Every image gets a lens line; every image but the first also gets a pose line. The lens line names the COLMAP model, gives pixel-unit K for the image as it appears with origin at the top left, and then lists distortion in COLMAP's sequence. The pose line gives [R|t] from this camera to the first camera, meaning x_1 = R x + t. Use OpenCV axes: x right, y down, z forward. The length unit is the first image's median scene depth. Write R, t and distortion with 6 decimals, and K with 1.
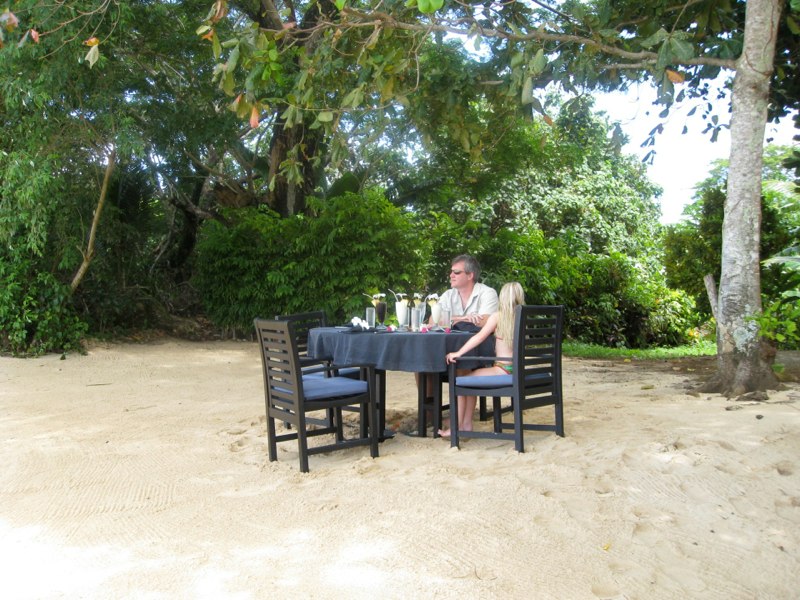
lens RADIAL K [[832.1, 0, 400.0], [0, 832.1, 300.0], [0, 0, 1]] dist [-0.106688, 0.010833]
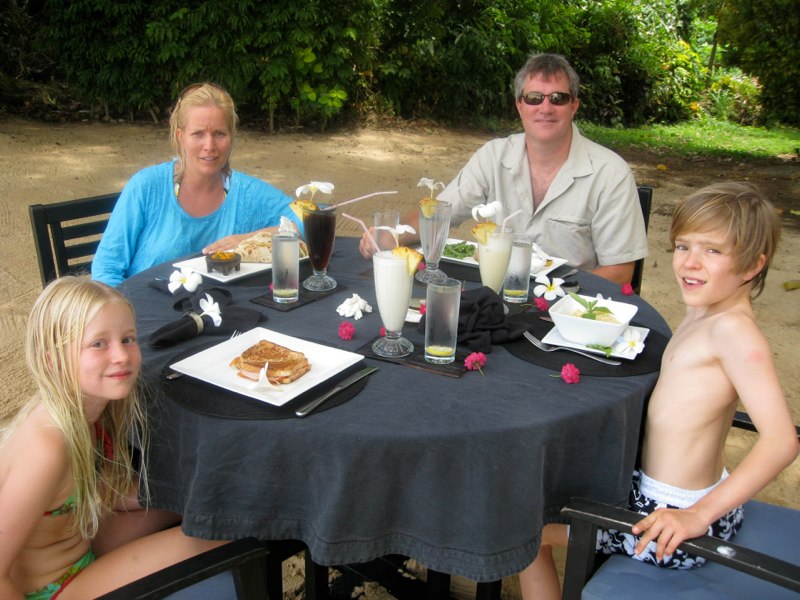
lens RADIAL K [[832.1, 0, 400.0], [0, 832.1, 300.0], [0, 0, 1]] dist [-0.106688, 0.010833]
pose [[0.996793, 0.002318, 0.079988, -0.006959], [-0.026749, 0.951734, 0.305757, -0.025798], [-0.075418, -0.306916, 0.948744, 0.279699]]
